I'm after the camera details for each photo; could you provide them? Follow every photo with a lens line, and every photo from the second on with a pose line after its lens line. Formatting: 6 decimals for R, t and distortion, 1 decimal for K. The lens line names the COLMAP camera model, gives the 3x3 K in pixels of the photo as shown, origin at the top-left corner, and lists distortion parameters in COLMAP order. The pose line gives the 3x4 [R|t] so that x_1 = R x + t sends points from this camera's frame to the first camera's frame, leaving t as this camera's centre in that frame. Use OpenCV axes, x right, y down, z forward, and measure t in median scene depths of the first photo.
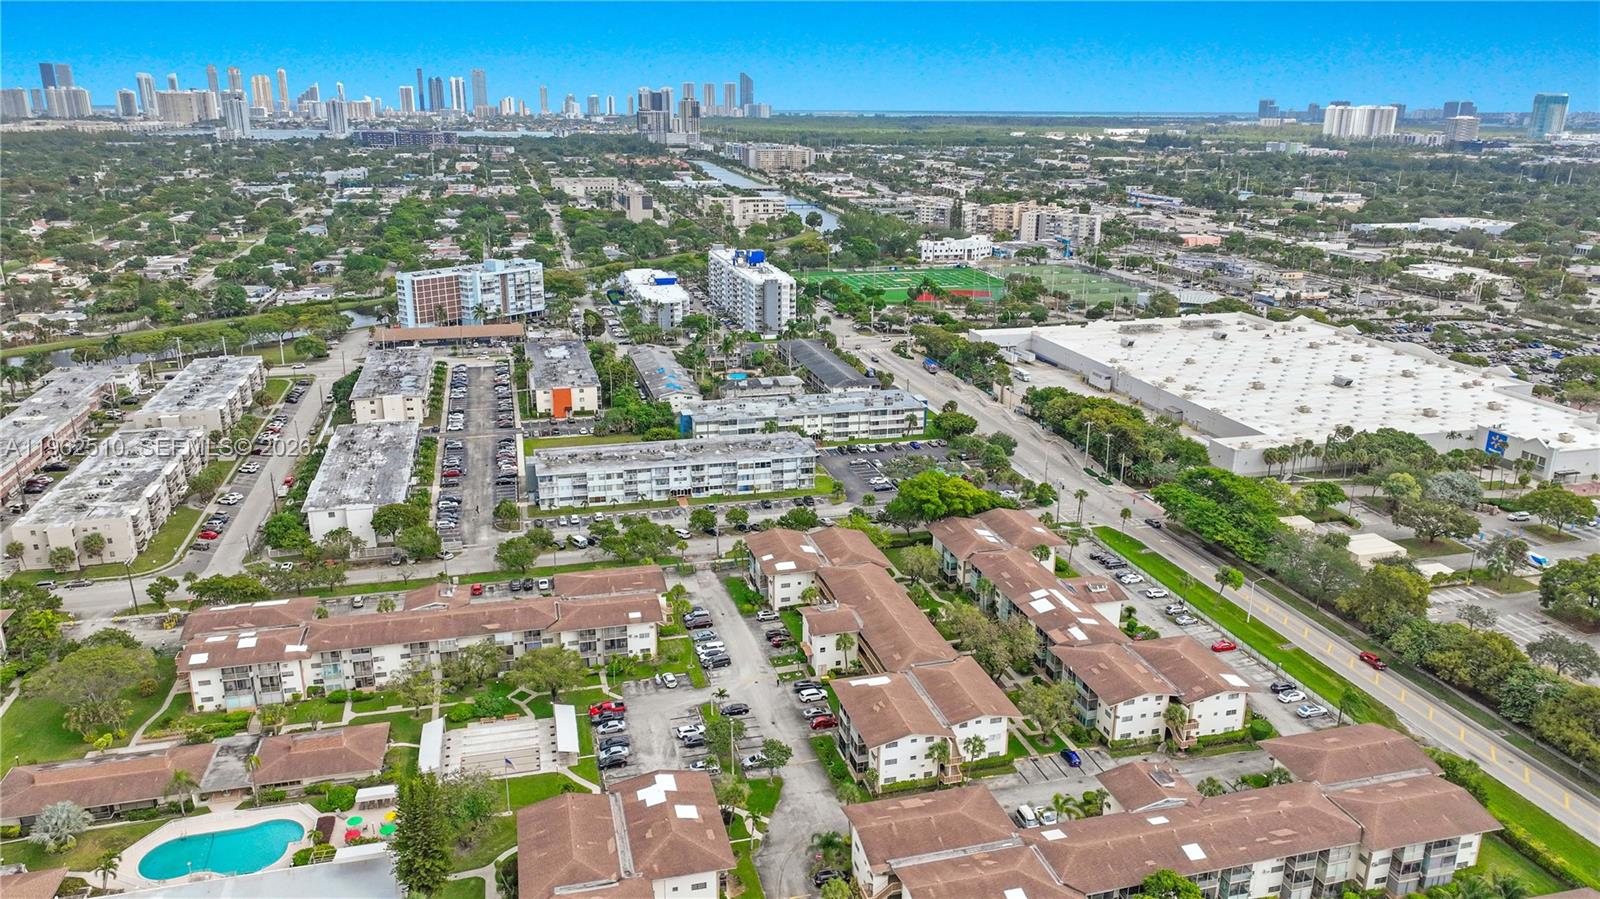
lens RADIAL K [[1126.8, 0, 803.5], [0, 1126.8, 447.8], [0, 0, 1]] dist [0.003892, 0.009917]
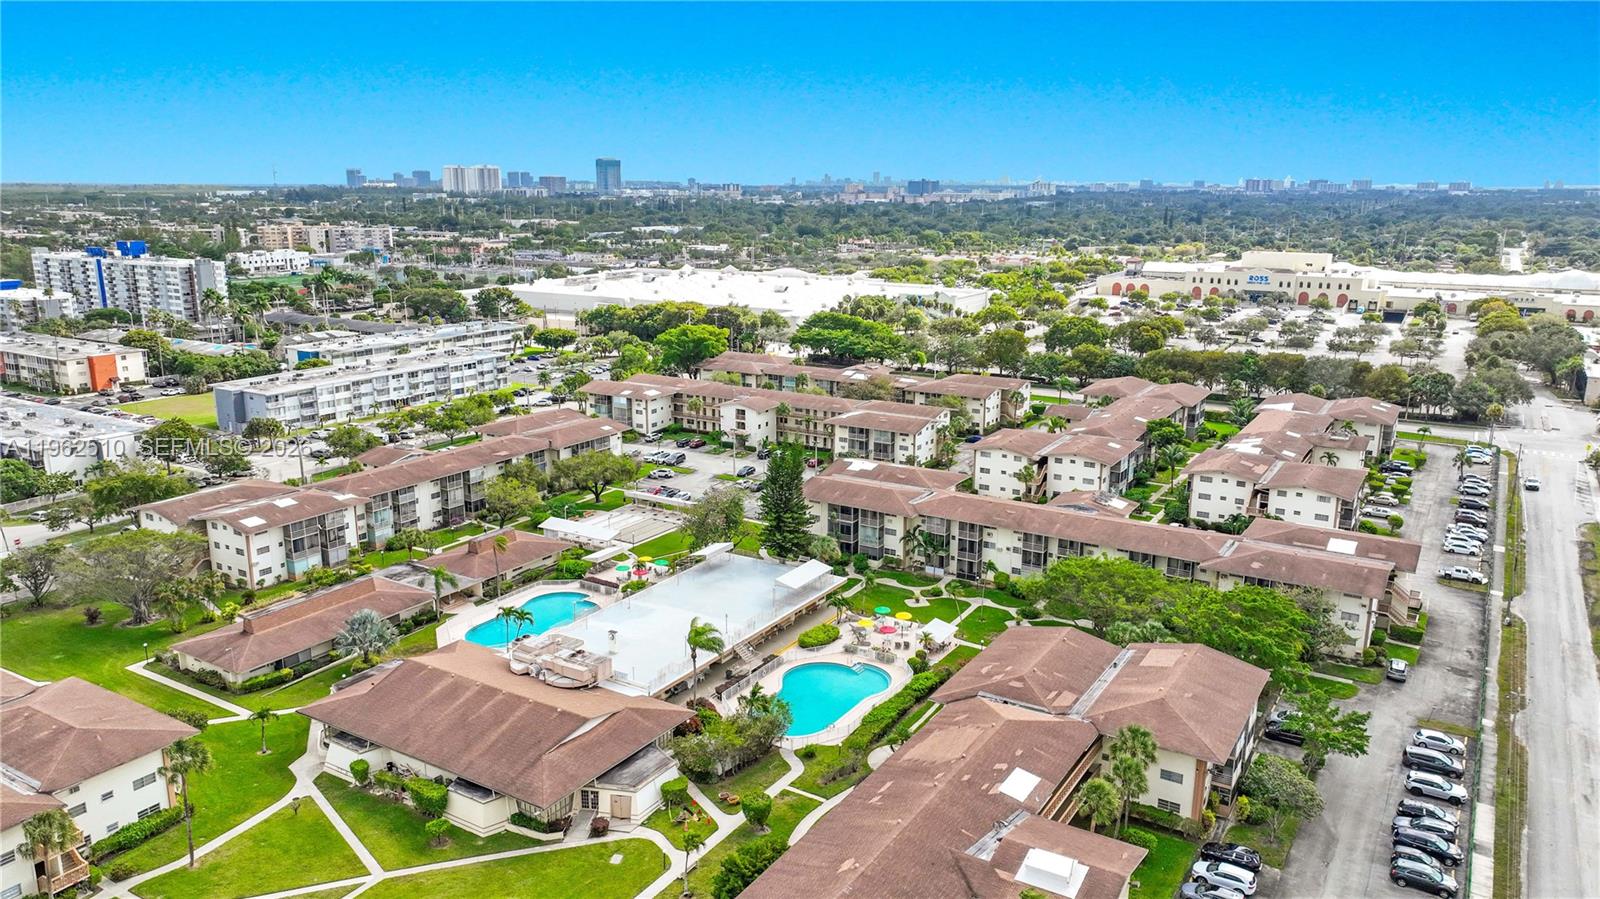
lens RADIAL K [[1126.8, 0, 803.5], [0, 1126.8, 447.8], [0, 0, 1]] dist [0.003892, 0.009917]
pose [[0.721349, -0.165395, 0.672532, -0.511029], [0.208025, 0.977969, 0.017385, 0.131356], [-0.660591, 0.127362, 0.739864, 0.073532]]
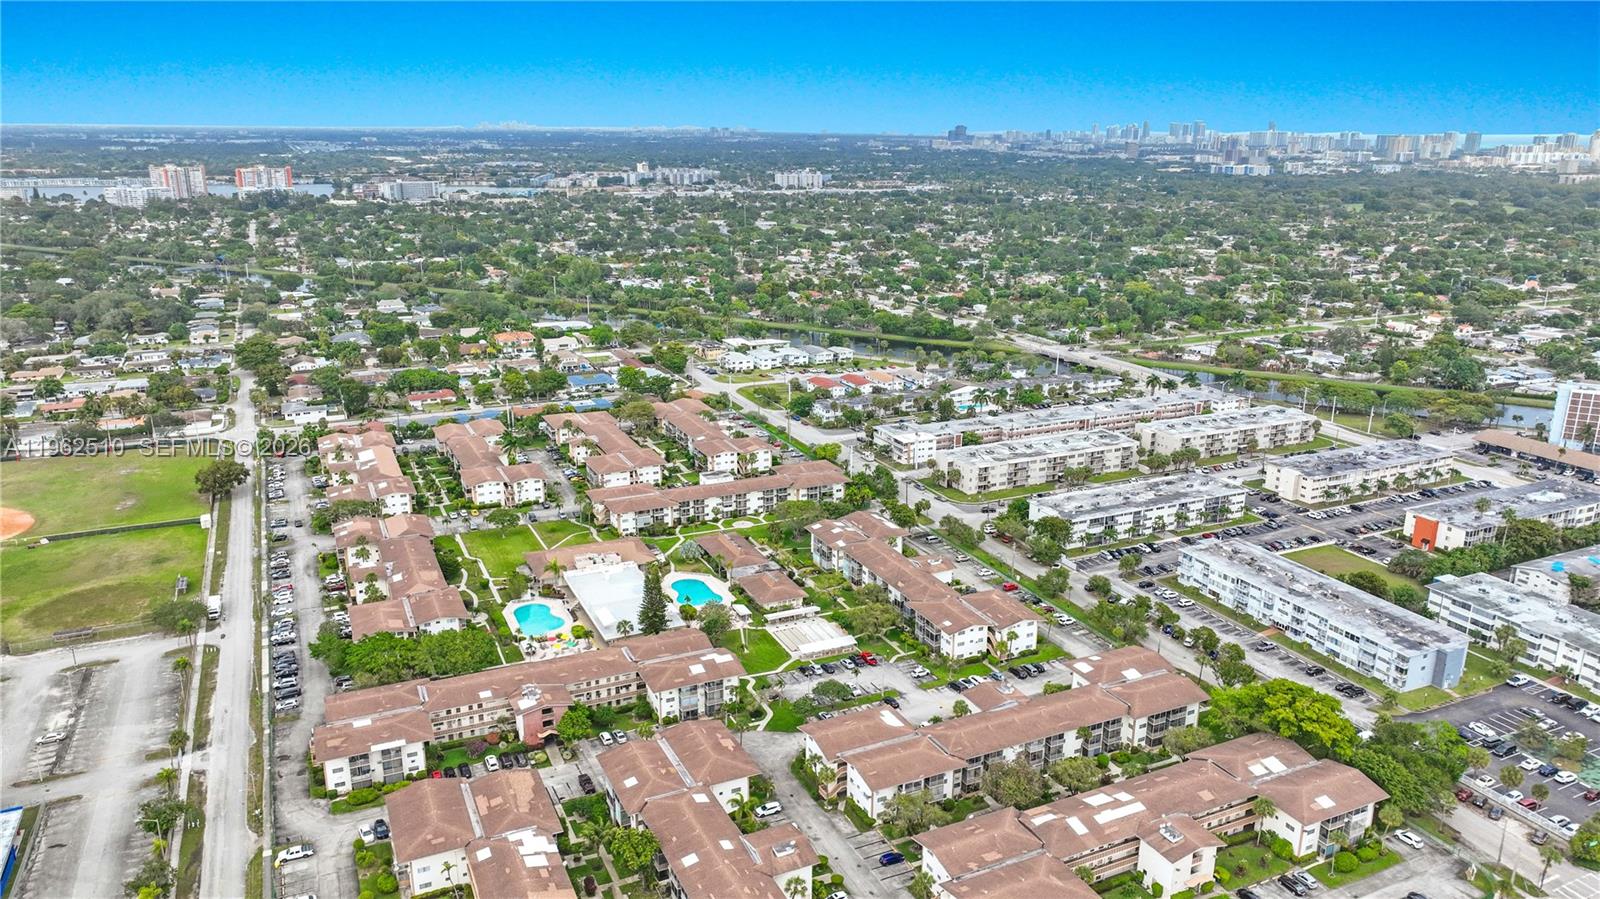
lens RADIAL K [[1126.8, 0, 803.5], [0, 1126.8, 447.8], [0, 0, 1]] dist [0.003892, 0.009917]
pose [[0.181067, 0.266262, -0.946741, 0.699884], [-0.297710, 0.932327, 0.205270, -0.180725], [0.937328, 0.244687, 0.248083, 0.333328]]
